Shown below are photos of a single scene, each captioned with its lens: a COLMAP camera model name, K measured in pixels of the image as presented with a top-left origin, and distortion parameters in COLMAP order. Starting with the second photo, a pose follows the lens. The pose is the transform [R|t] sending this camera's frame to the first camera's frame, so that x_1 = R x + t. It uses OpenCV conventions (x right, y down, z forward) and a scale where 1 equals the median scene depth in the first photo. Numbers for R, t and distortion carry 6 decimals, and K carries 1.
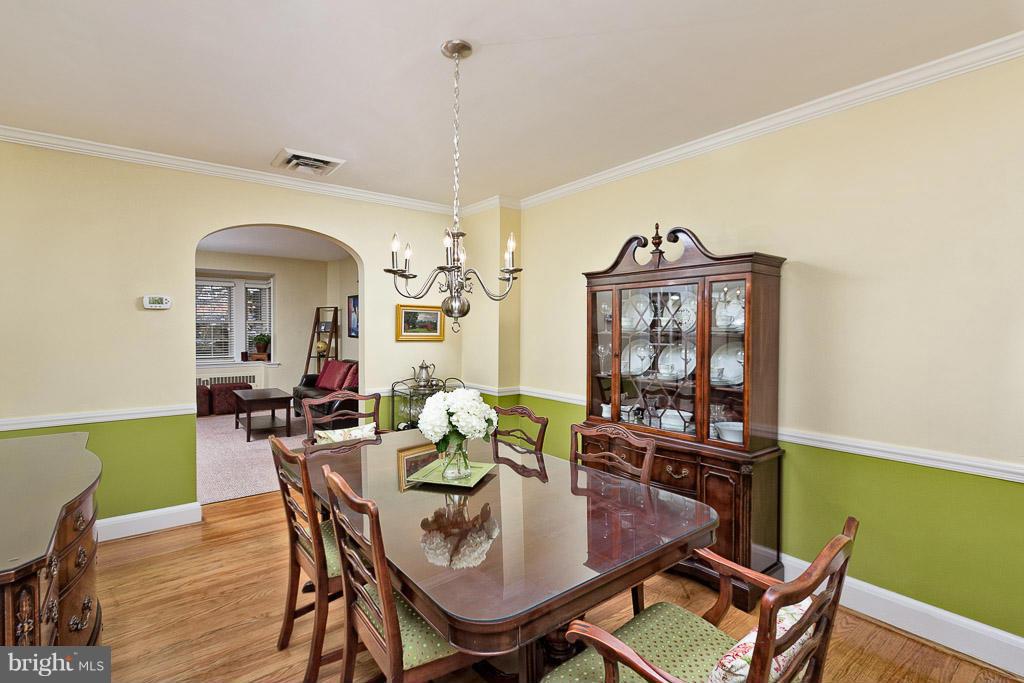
lens RADIAL K [[460.6, 0, 512.0], [0, 460.6, 341.5], [0, 0, 1]] dist [0.001502, 0.000262]
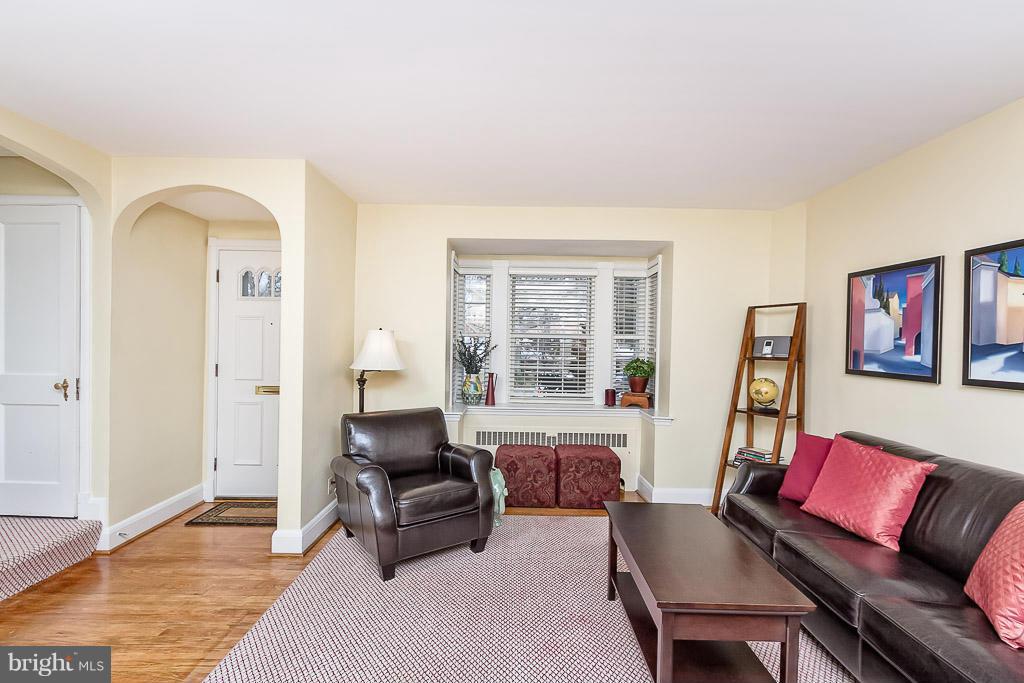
lens RADIAL K [[460.6, 0, 512.0], [0, 460.6, 341.5], [0, 0, 1]] dist [0.001502, 0.000262]
pose [[0.778003, 0.010276, -0.628176, -0.317199], [-0.029365, 0.999368, -0.020022, -0.021260], [0.627573, 0.034024, 0.777814, 0.478641]]
